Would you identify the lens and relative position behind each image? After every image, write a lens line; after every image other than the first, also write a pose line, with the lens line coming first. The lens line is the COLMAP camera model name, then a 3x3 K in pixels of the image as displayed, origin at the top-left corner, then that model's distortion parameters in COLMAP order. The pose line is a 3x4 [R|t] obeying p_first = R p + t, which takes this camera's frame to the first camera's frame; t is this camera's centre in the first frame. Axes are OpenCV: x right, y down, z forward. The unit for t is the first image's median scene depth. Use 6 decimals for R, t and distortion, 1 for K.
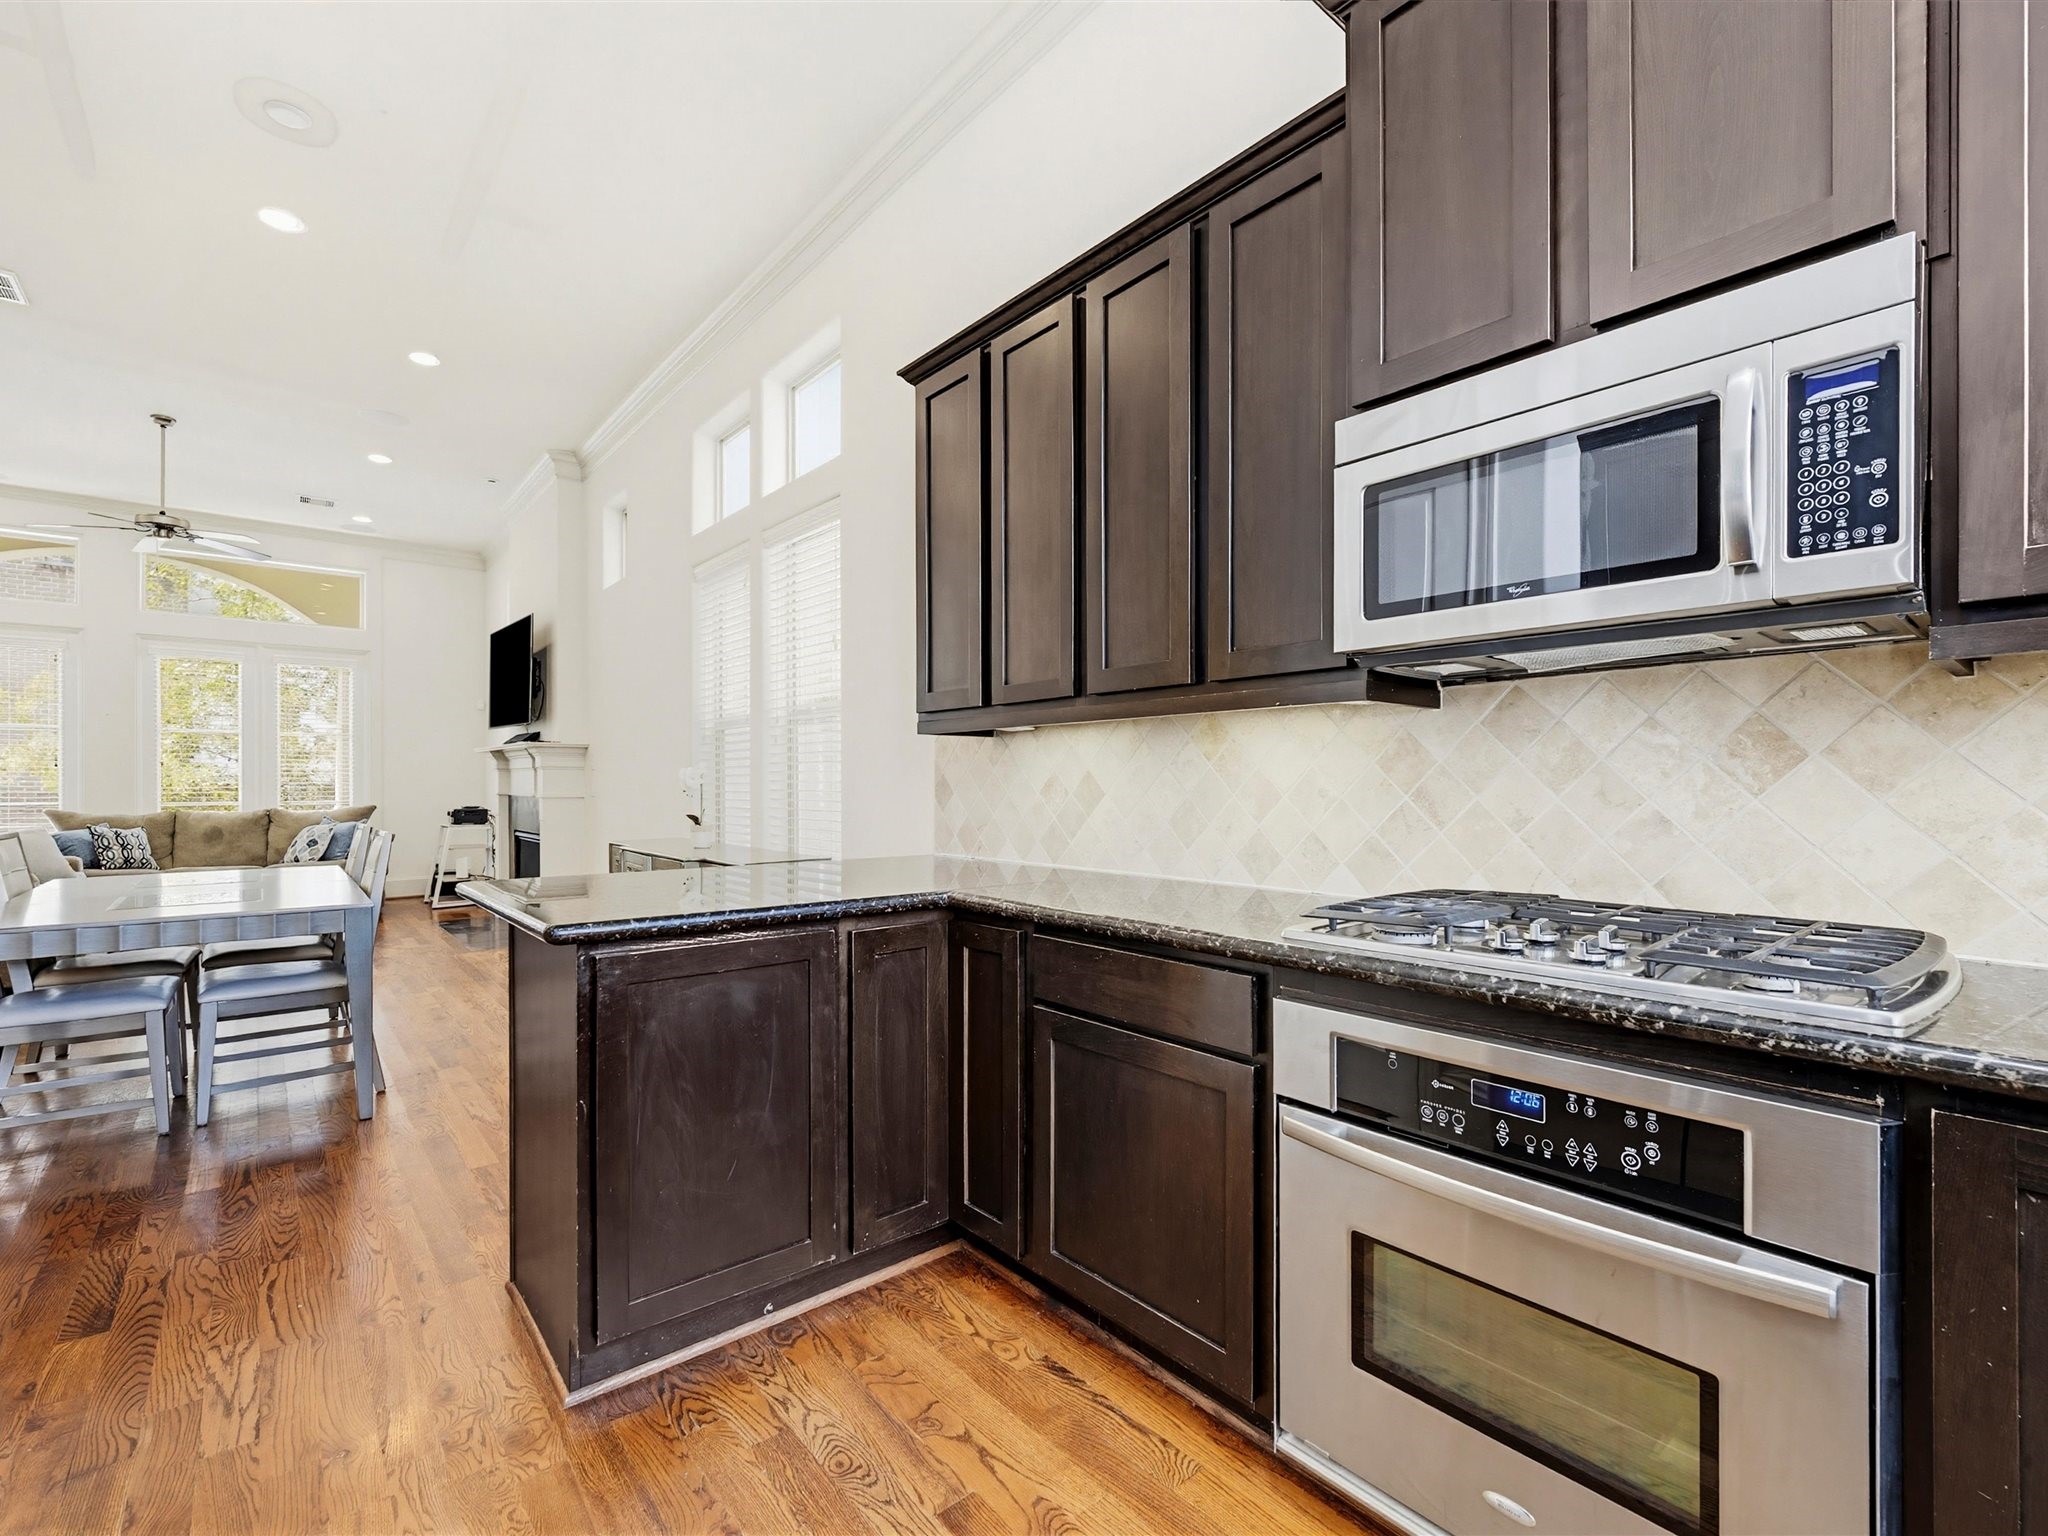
lens RADIAL K [[920.5, 0, 1027.2], [0, 920.5, 776.9], [0, 0, 1]] dist [0.000539, -0.000701]
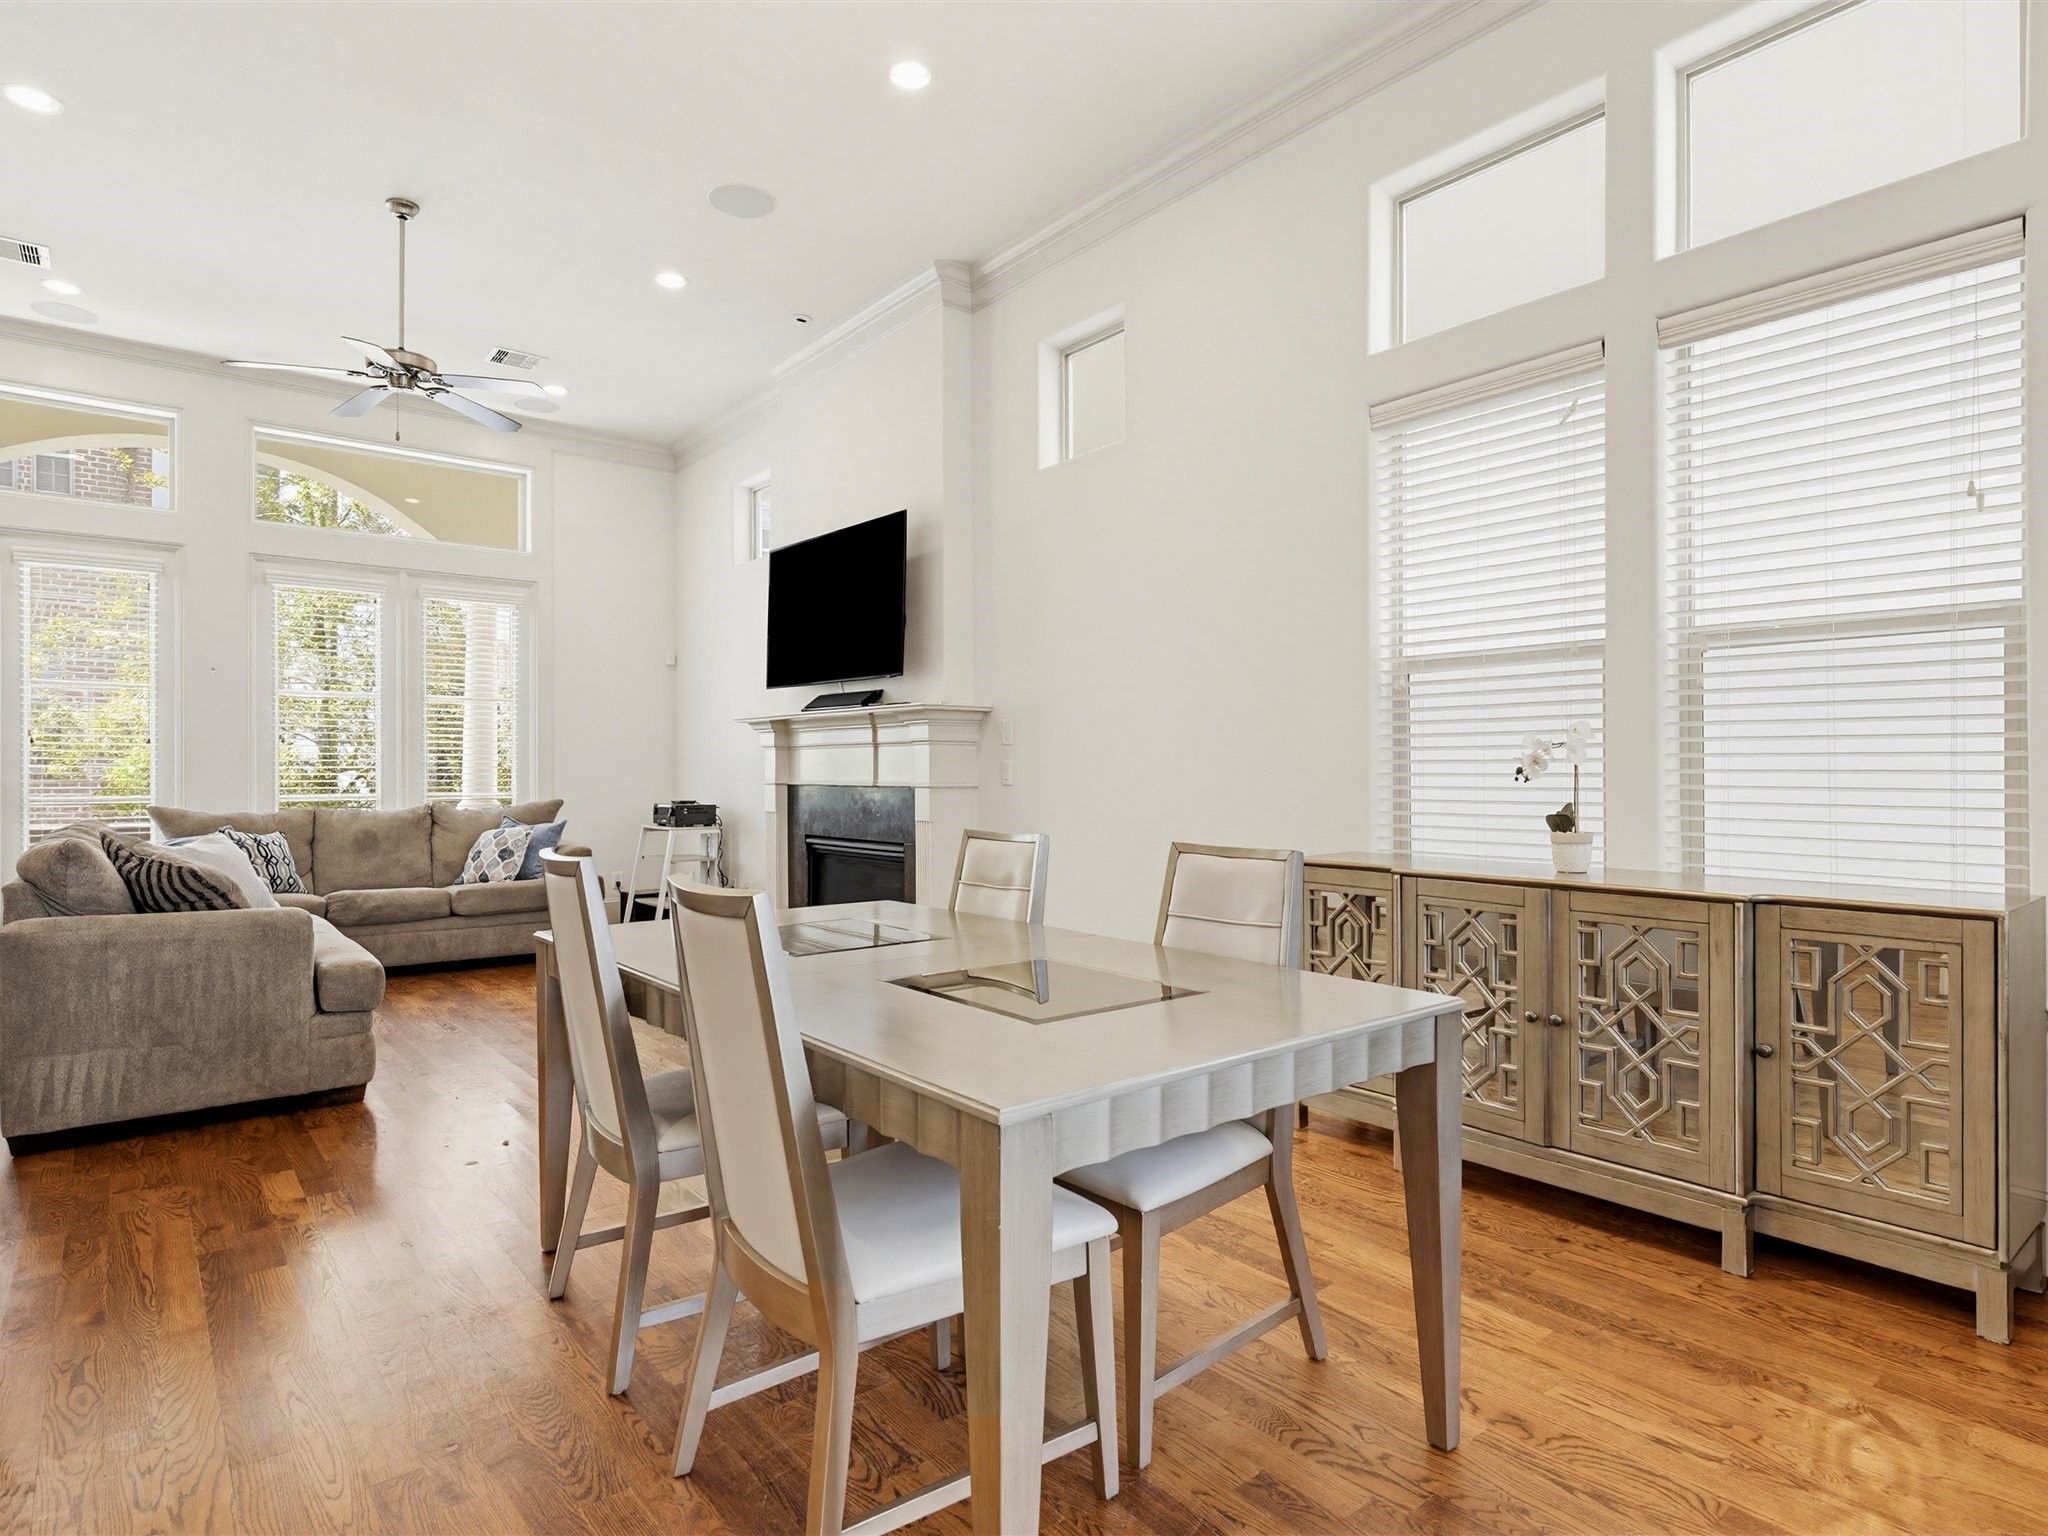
lens RADIAL K [[1123.0, 0, 1016.0], [0, 1123.0, 761.4], [0, 0, 1]] dist [0.005153, 0.000340]
pose [[0.999730, -0.001287, -0.023201, -0.383321], [0.001256, 0.999998, -0.001351, 0.004127], [0.023203, 0.001321, 0.999730, 0.168564]]
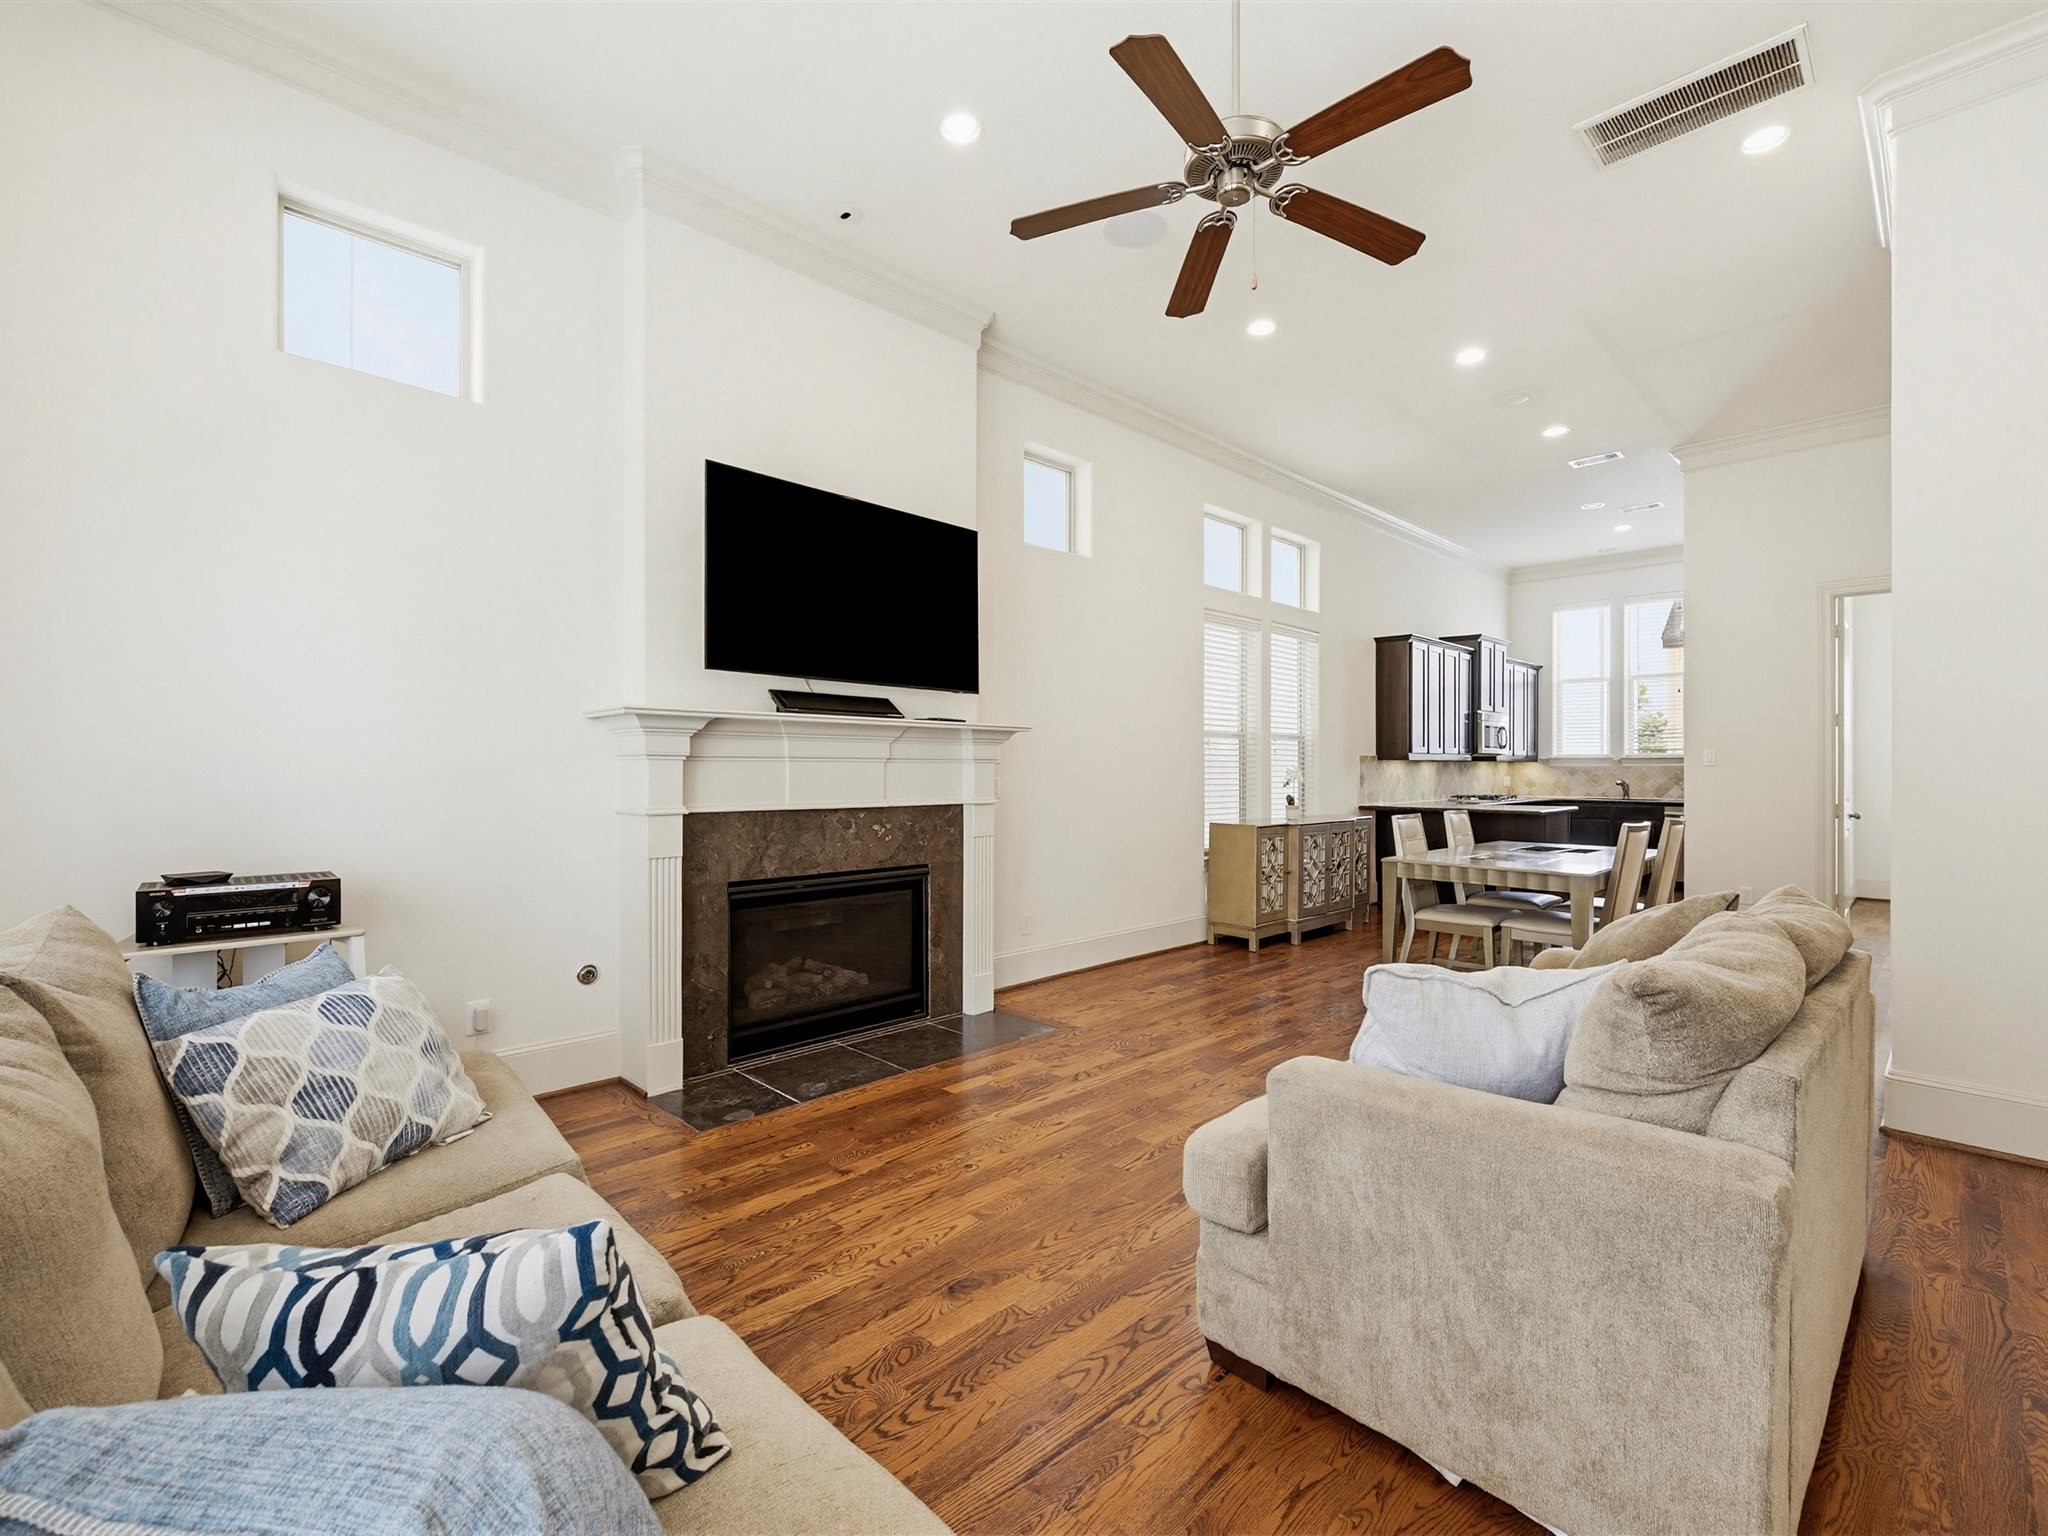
lens RADIAL K [[888.6, 0, 1024.0], [0, 888.6, 768.0], [0, 0, 1]] dist [-0.001118, -0.000215]
pose [[-0.064418, 0.003090, 0.997918, -1.040369], [-0.003259, 0.999989, -0.003306, -0.002192], [-0.997918, -0.003465, -0.064407, 0.879620]]
